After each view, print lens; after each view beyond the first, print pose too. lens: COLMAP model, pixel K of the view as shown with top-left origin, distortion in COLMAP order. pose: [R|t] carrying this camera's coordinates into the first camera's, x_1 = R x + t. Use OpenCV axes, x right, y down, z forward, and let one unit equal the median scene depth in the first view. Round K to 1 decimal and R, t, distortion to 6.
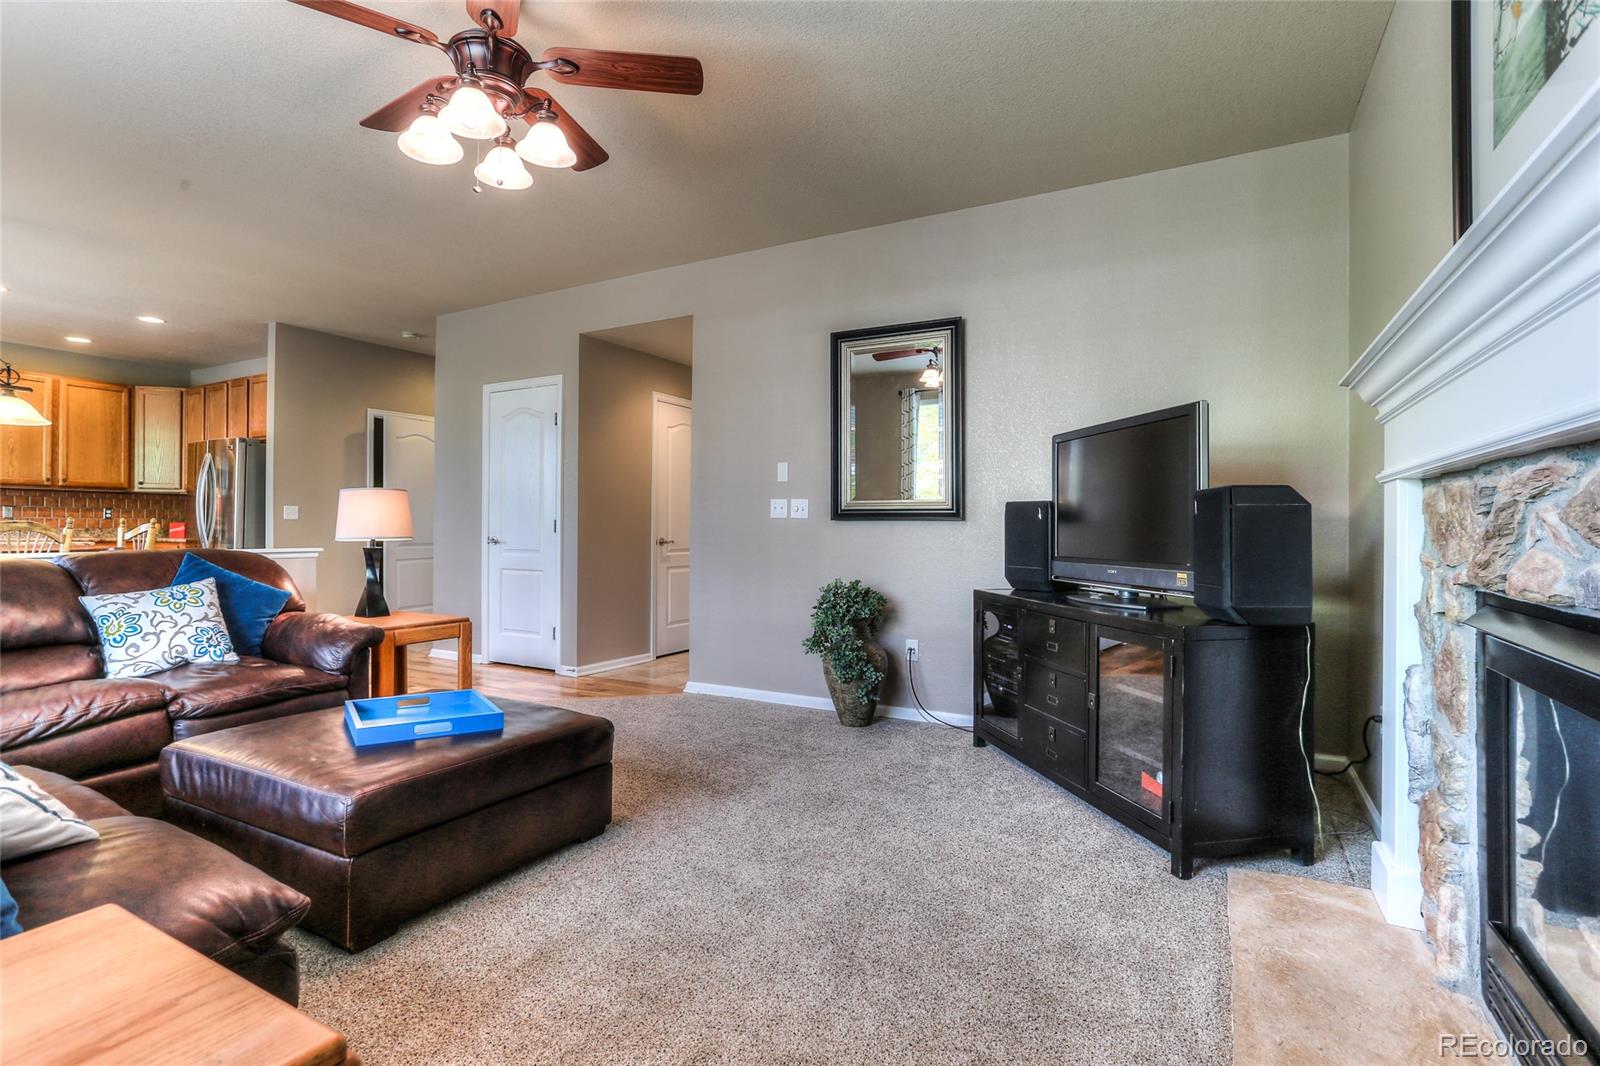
lens RADIAL K [[782.7, 0, 798.1], [0, 782.7, 529.9], [0, 0, 1]] dist [-0.048688, 0.031553]
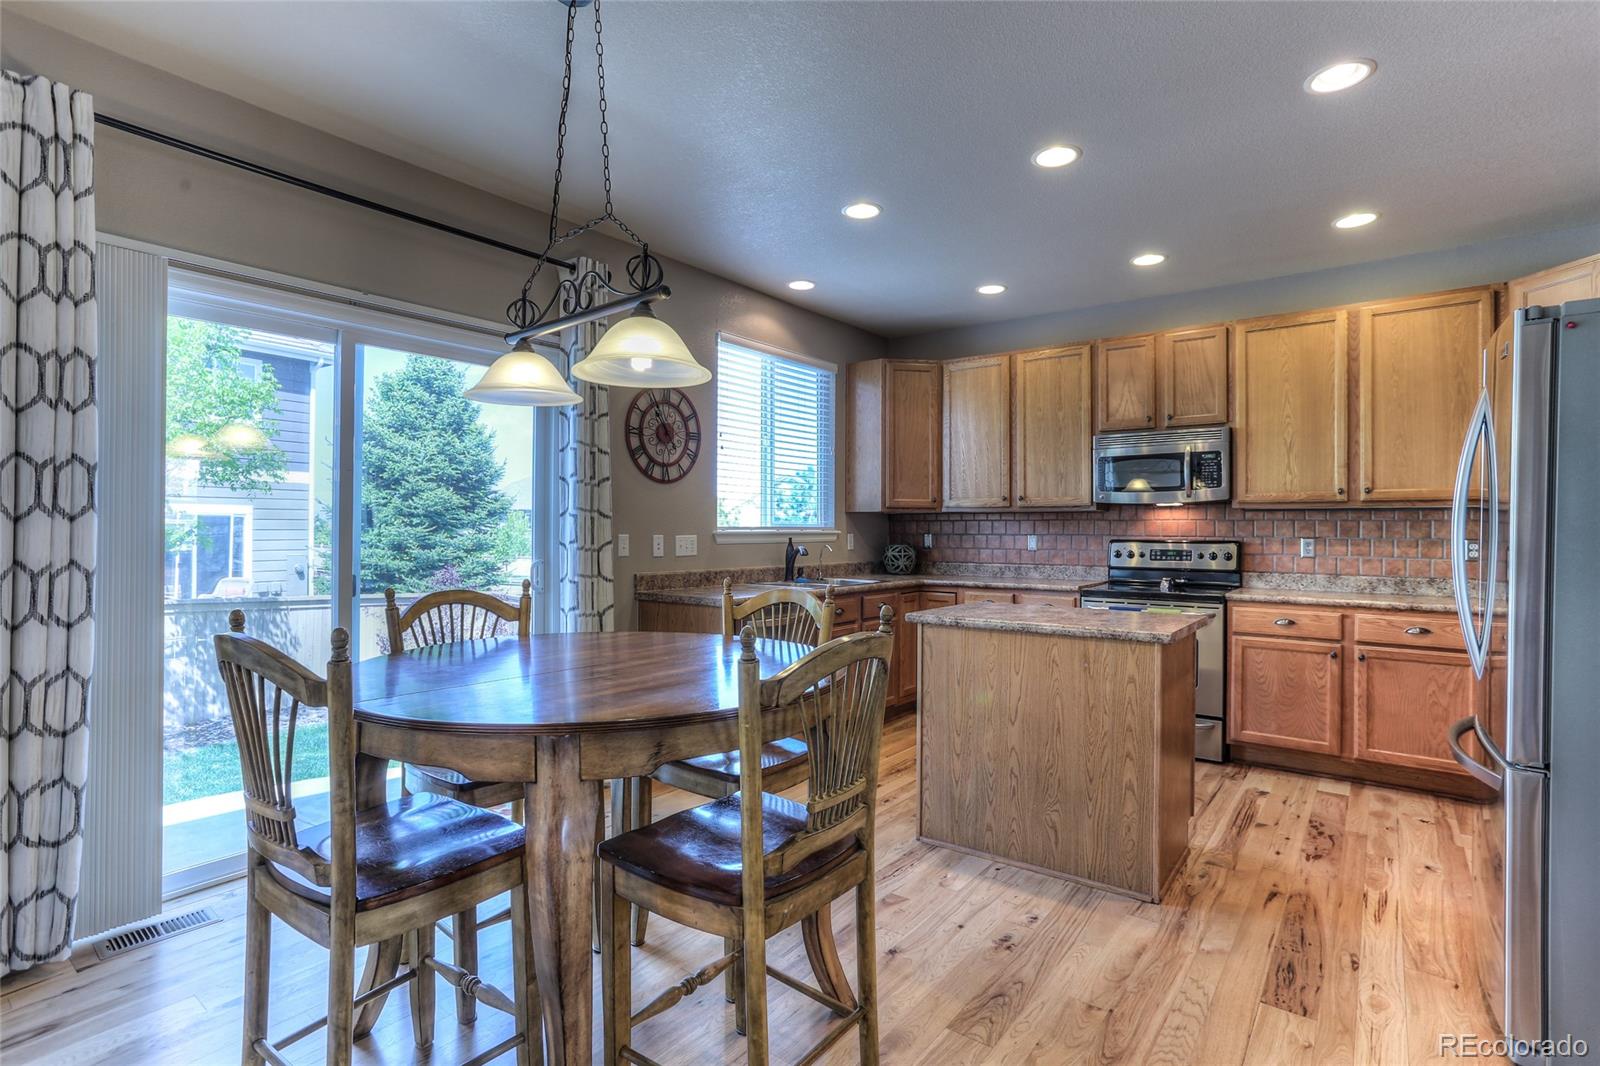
lens RADIAL K [[782.7, 0, 798.7], [0, 782.7, 526.7], [0, 0, 1]] dist [-0.048688, 0.031553]
pose [[-0.148895, -0.014834, -0.988742, -0.345303], [-0.009209, 0.999865, -0.013614, -0.027176], [0.988810, 0.007079, -0.149011, 0.666172]]
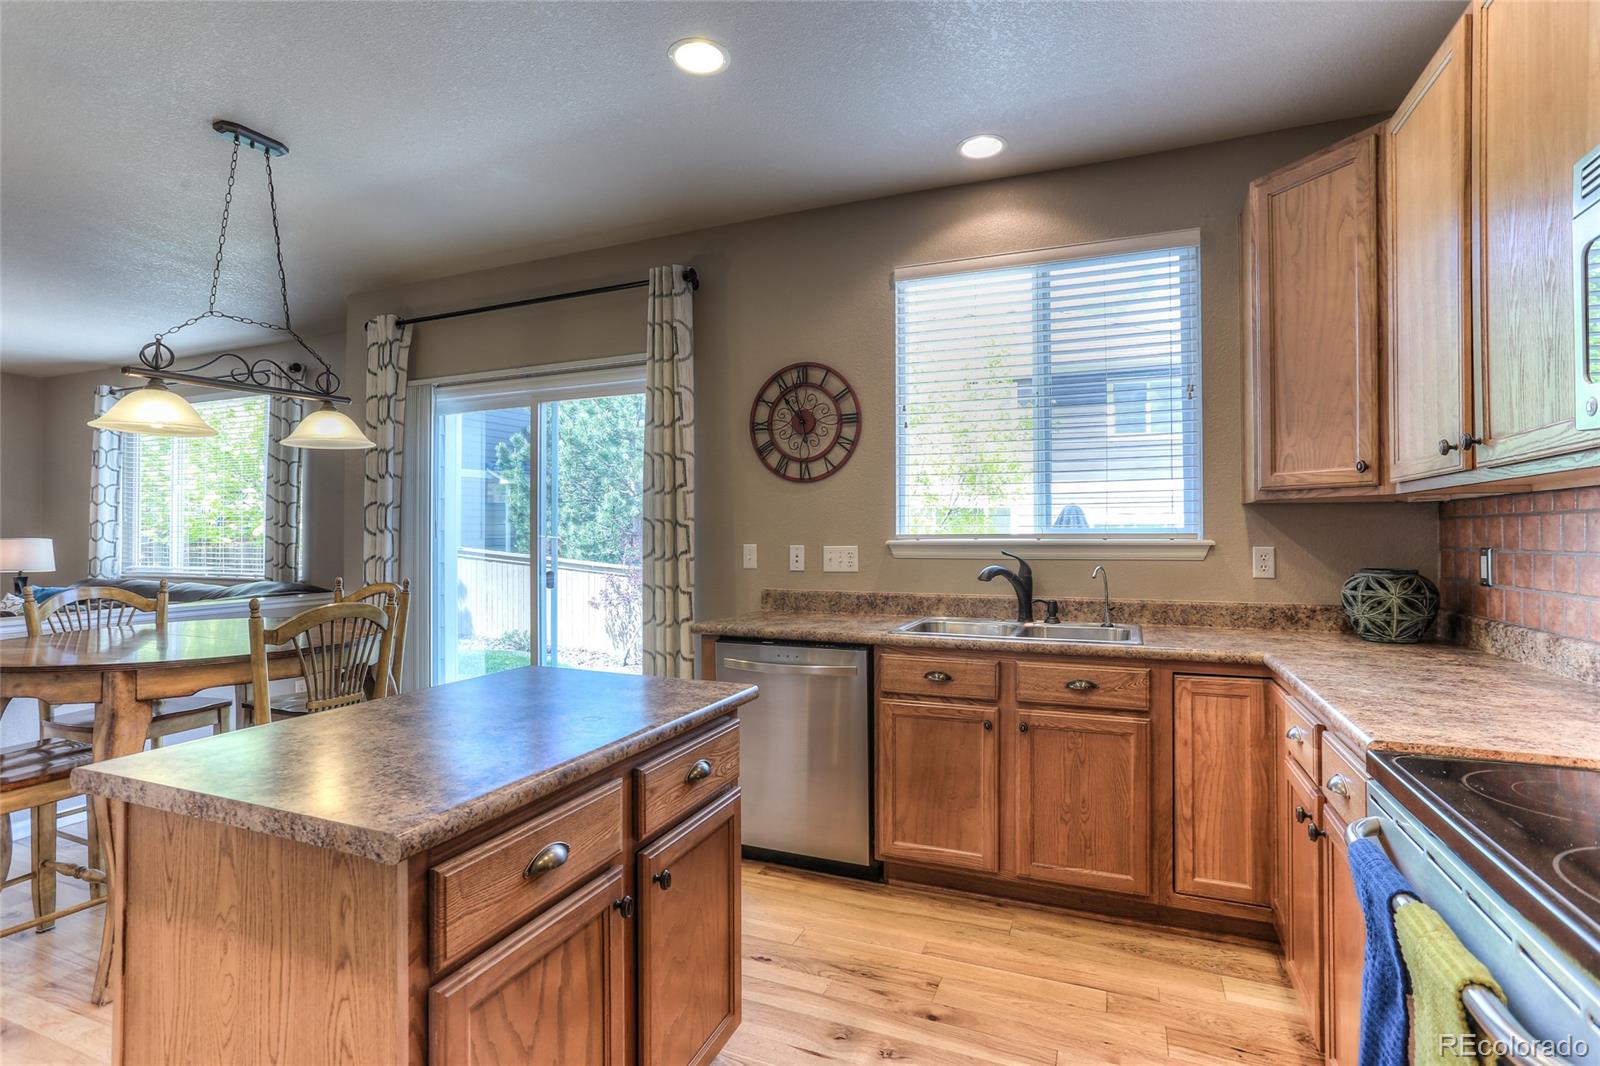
lens RADIAL K [[782.7, 0, 792.0], [0, 782.7, 502.0], [0, 0, 1]] dist [-0.048688, 0.031553]
pose [[-0.994674, 0.004344, -0.102979, -0.840413], [0.005601, 0.999913, -0.011921, -0.048623], [0.102918, -0.012434, -0.994612, 0.953524]]
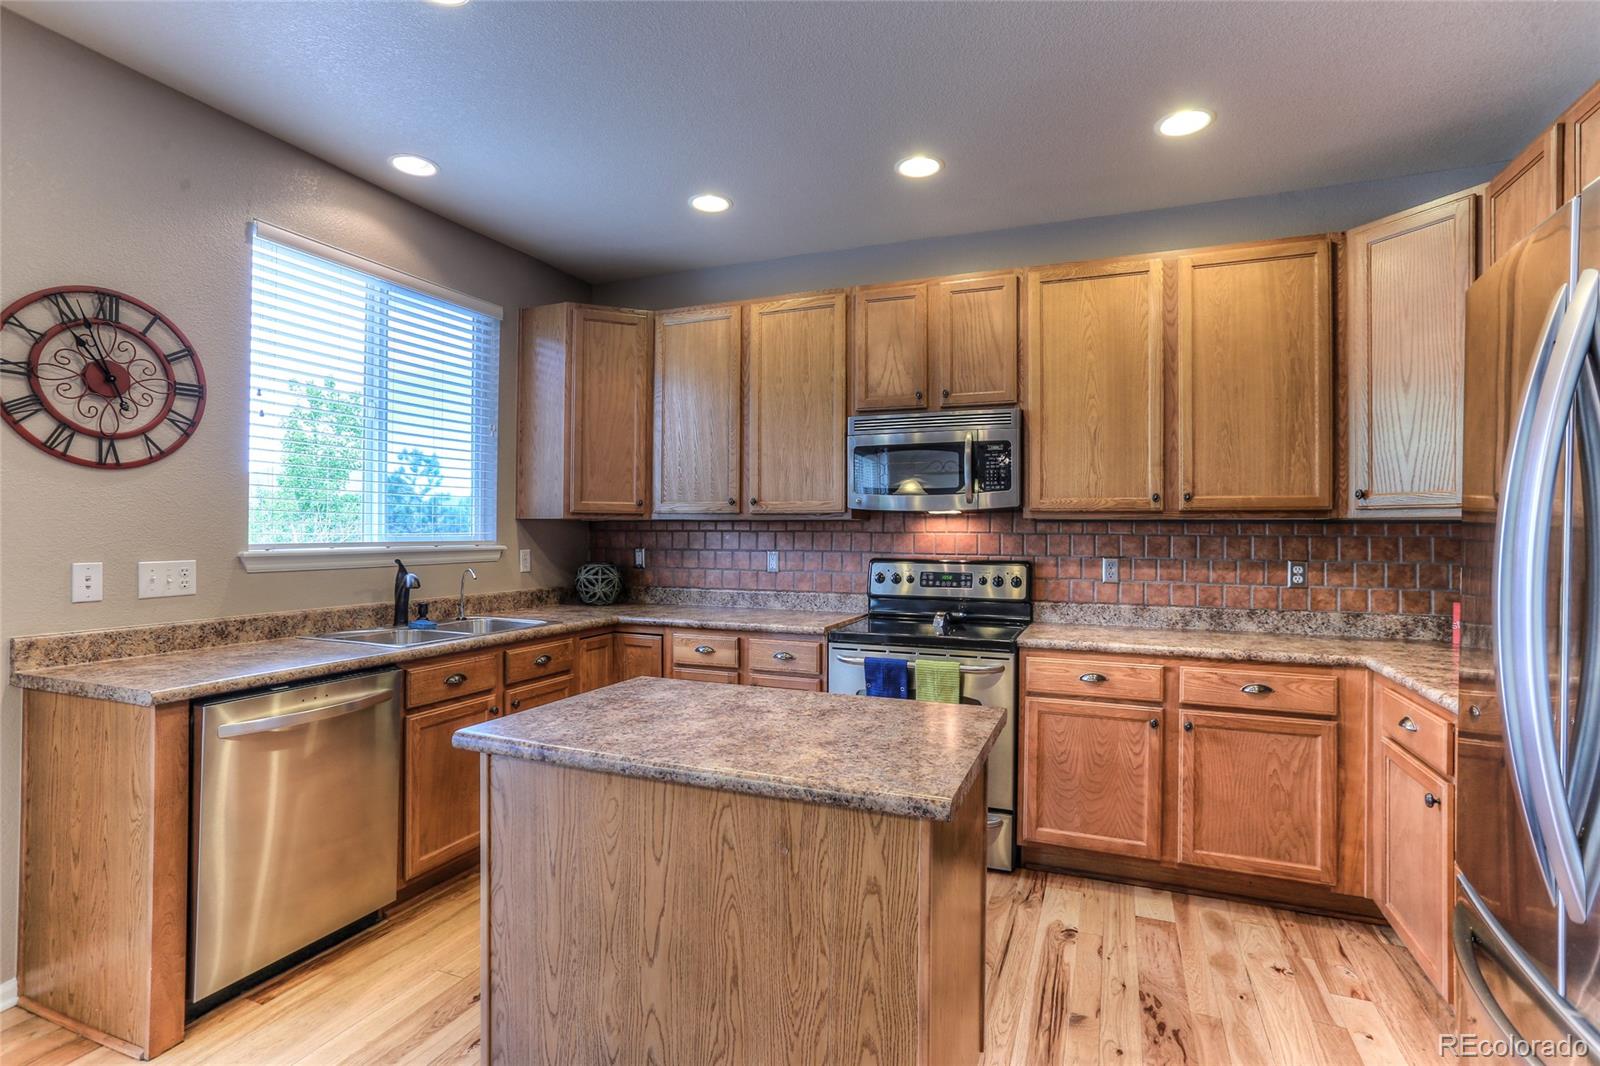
lens RADIAL K [[782.7, 0, 800.3], [0, 782.7, 528.2], [0, 0, 1]] dist [-0.048688, 0.031553]
pose [[0.116439, -0.014270, -0.993095, -0.553195], [-0.007779, 0.999853, -0.015279, -0.039121], [0.993167, 0.009505, 0.116311, 0.728510]]
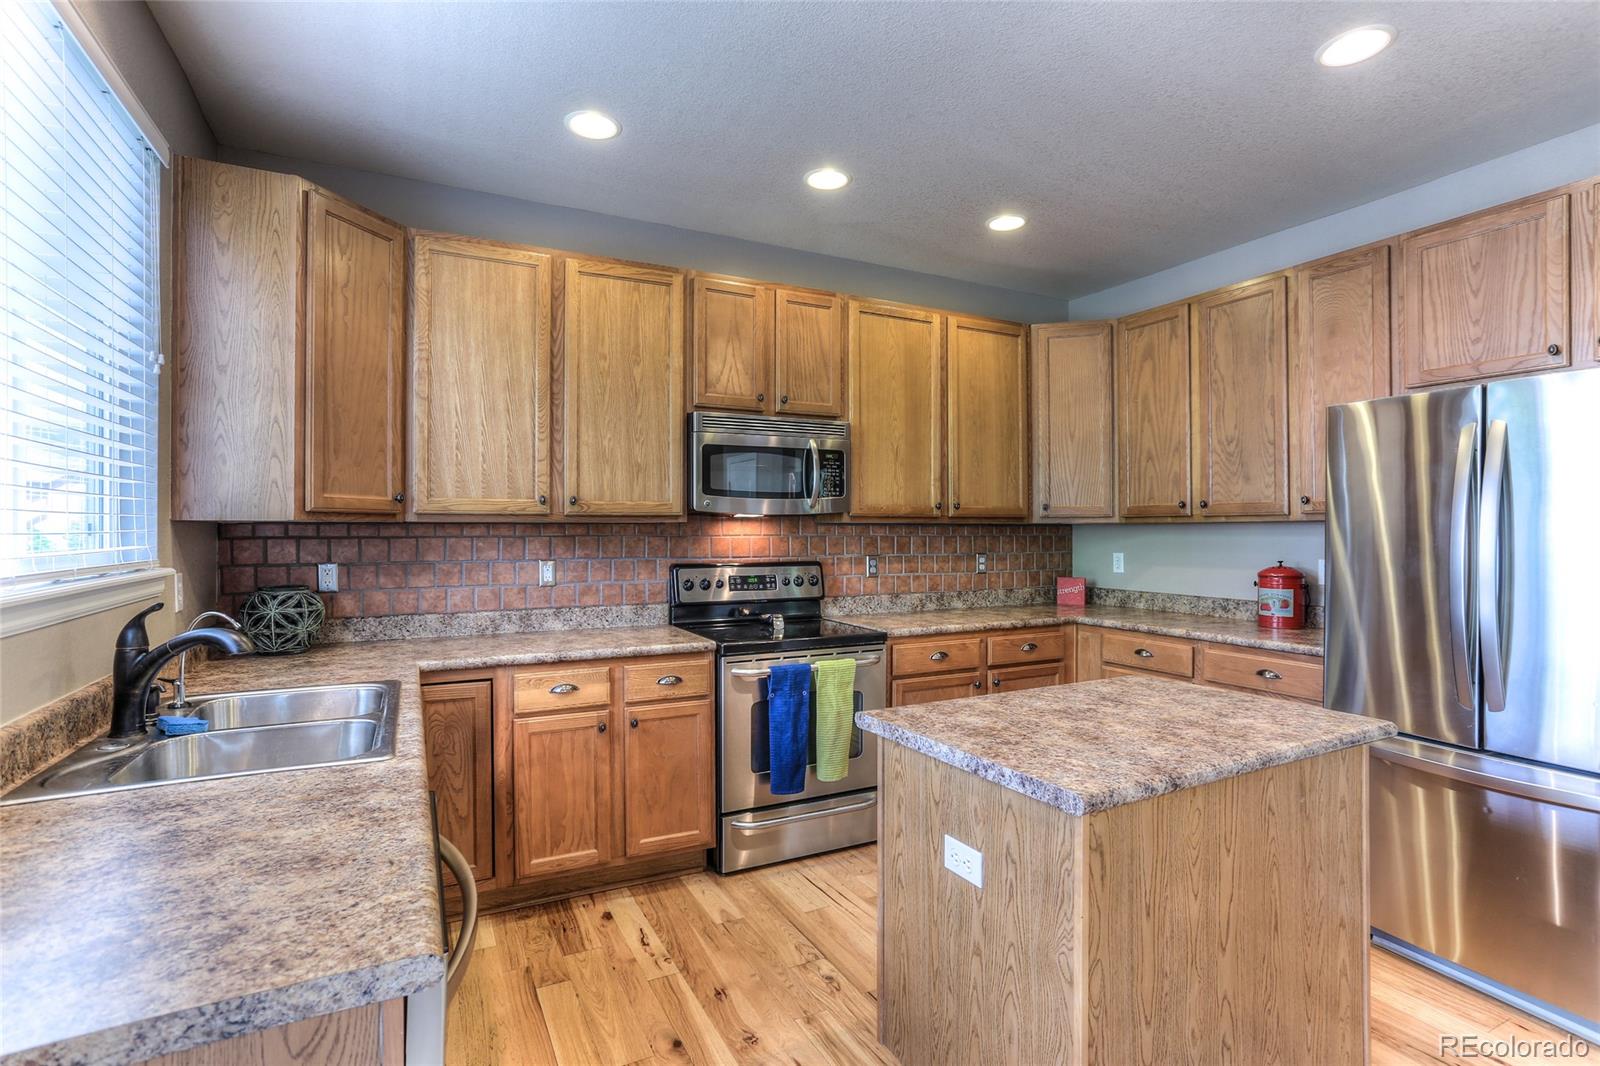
lens RADIAL K [[782.7, 0, 807.8], [0, 782.7, 523.1], [0, 0, 1]] dist [-0.048688, 0.031553]
pose [[0.832483, -0.016510, -0.553804, -0.726391], [0.008463, 0.999818, -0.017085, -0.043759], [0.553986, 0.009537, 0.832471, 0.486268]]
